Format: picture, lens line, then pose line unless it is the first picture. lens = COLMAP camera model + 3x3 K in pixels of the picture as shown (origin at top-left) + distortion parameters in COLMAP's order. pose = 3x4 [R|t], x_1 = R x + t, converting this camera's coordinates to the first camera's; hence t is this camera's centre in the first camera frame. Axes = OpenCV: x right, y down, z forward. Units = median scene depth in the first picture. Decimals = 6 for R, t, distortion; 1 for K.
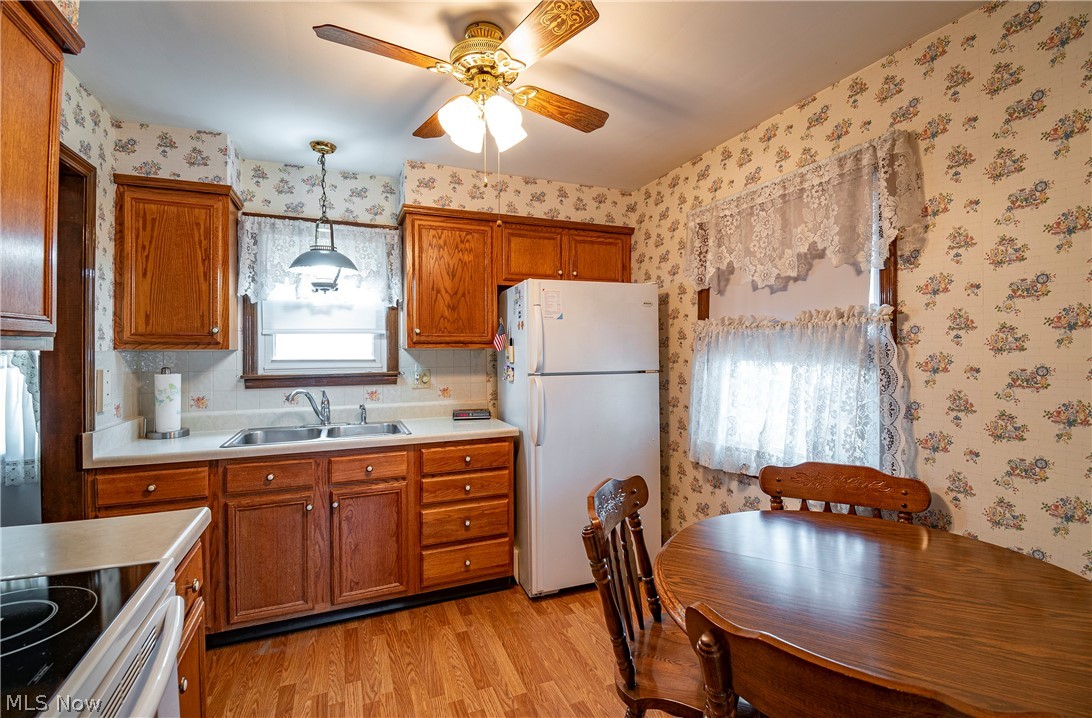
lens RADIAL K [[480.8, 0, 542.9], [0, 480.8, 347.2], [0, 0, 1]] dist [0.001802, -0.015446]
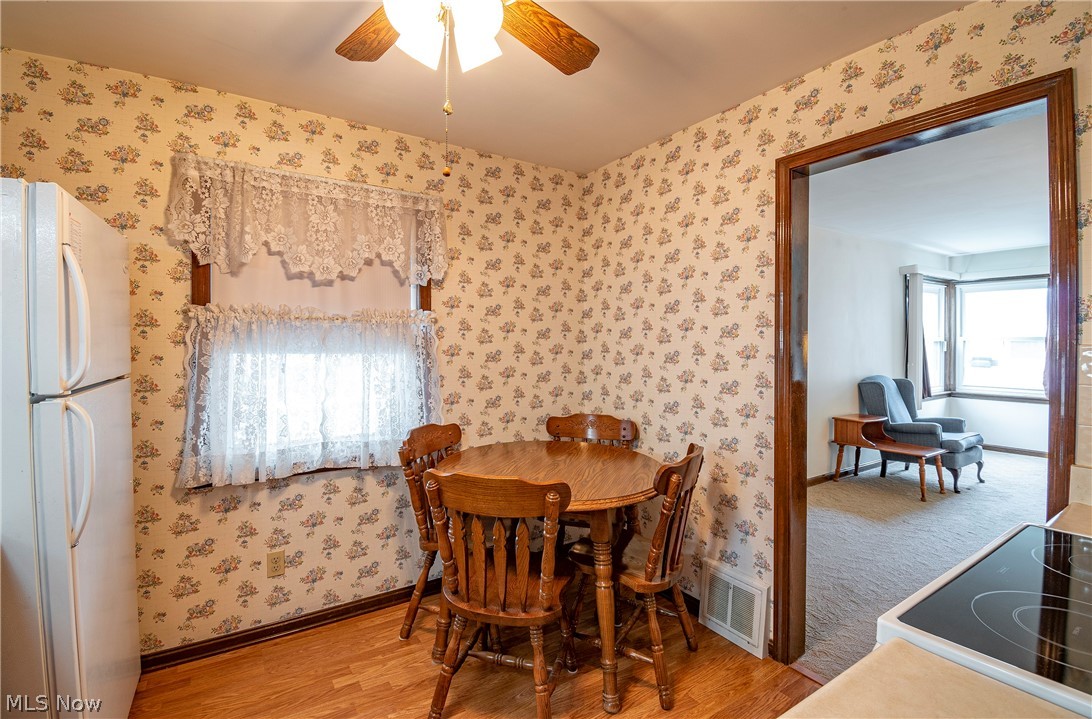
lens RADIAL K [[480.8, 0, 542.9], [0, 480.8, 347.7], [0, 0, 1]] dist [0.001802, -0.015446]
pose [[-0.171847, -0.005482, 0.985108, -0.620735], [-0.002977, 0.999983, 0.005046, 0.010902], [-0.985119, -0.002066, -0.171861, 0.717775]]
